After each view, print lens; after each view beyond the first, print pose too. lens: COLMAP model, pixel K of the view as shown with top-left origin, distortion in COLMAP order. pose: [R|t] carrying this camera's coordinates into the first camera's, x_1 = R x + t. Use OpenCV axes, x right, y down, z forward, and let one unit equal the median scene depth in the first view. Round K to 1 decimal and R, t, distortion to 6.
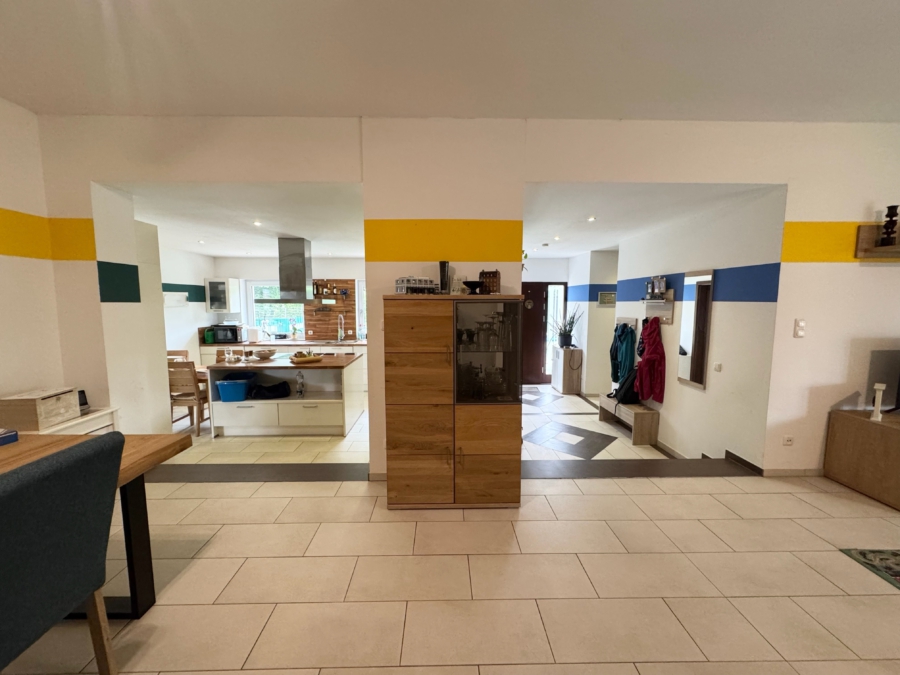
lens RADIAL K [[356.9, 0, 448.7], [0, 356.9, 339.3], [0, 0, 1]] dist [-0.000915, 0.000406]
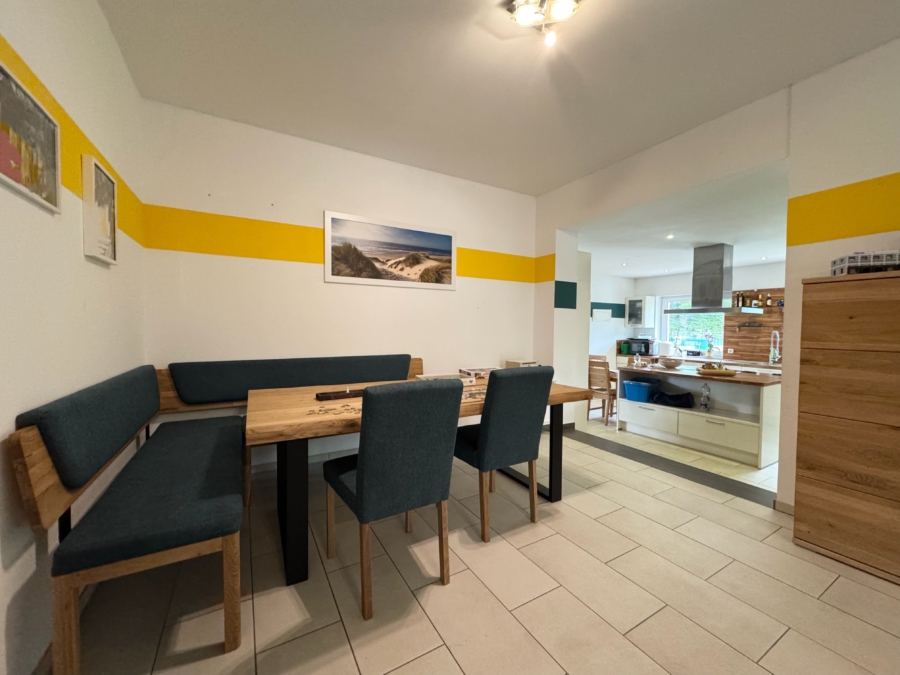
lens RADIAL K [[356.9, 0, 448.7], [0, 356.9, 339.3], [0, 0, 1]] dist [-0.000915, 0.000406]
pose [[0.482391, 0.031903, -0.875375, 0.077443], [-0.097790, 0.995051, -0.017624, 0.057212], [0.870480, 0.094105, 0.483124, -0.060950]]
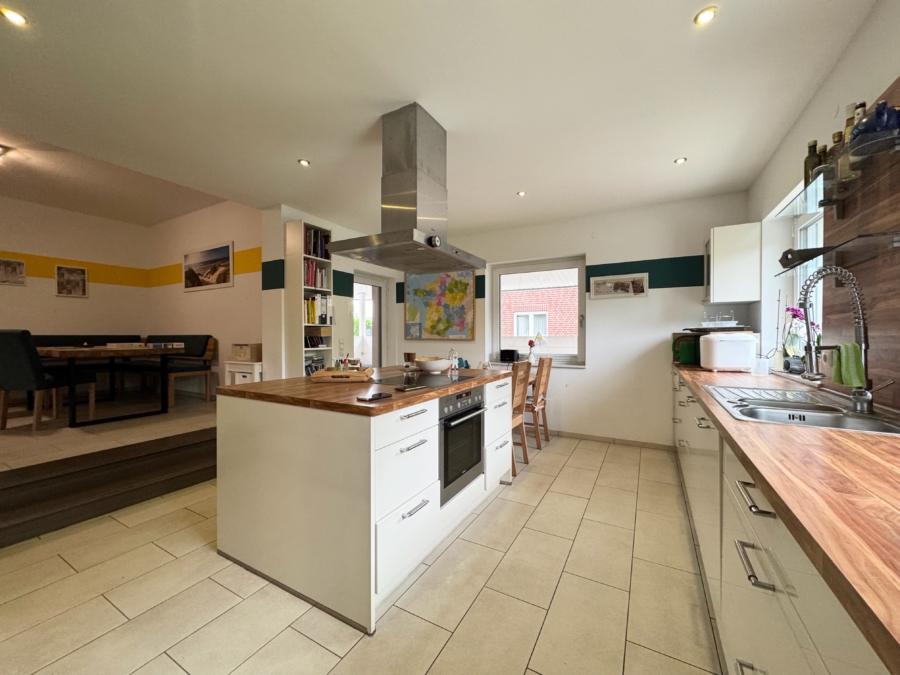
lens RADIAL K [[356.9, 0, 448.7], [0, 356.9, 339.3], [0, 0, 1]] dist [-0.000915, 0.000406]
pose [[-0.507429, 0.013292, -0.861591, -0.047679], [-0.086999, 0.993982, 0.066573, -0.038163], [0.857291, 0.108739, -0.503218, 1.385019]]
